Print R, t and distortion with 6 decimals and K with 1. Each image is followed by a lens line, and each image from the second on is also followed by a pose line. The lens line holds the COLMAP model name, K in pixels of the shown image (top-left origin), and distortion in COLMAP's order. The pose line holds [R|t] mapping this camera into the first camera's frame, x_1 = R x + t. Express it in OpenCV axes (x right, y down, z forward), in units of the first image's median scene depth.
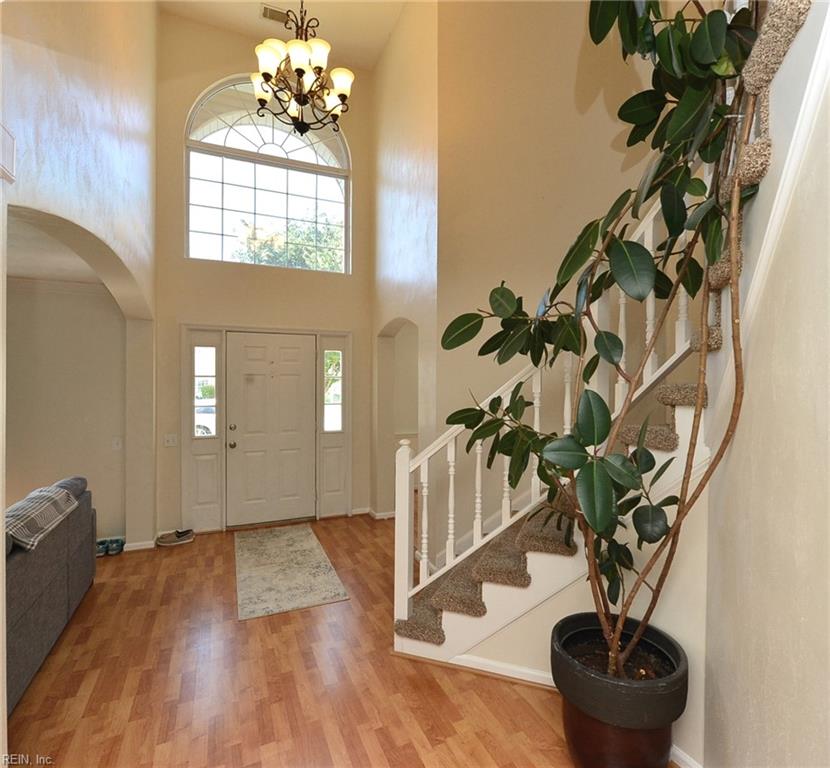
lens RADIAL K [[463.8, 0, 418.5], [0, 463.8, 381.1], [0, 0, 1]] dist [0.002461, 0.000025]
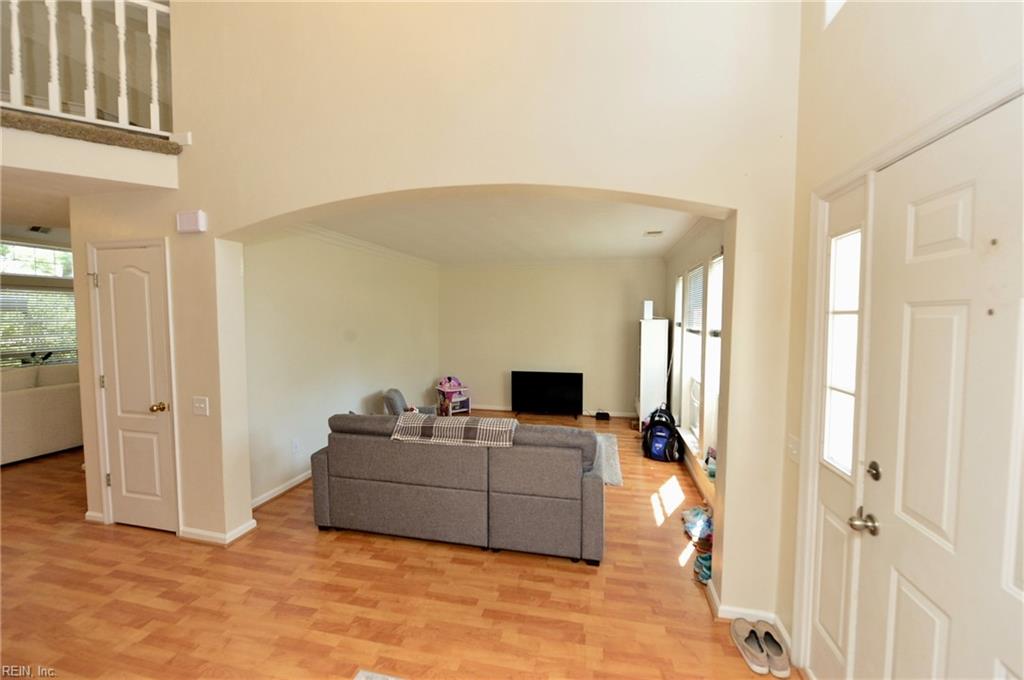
lens RADIAL K [[405.8, 0, 518.6], [0, 405.8, 342.5], [0, 0, 1]] dist [-0.008966, -0.000704]
pose [[-0.586399, 0.043492, -0.808854, -0.059376], [-0.003228, 0.998424, 0.056026, -0.001004], [0.810016, 0.035465, -0.585334, 1.388703]]
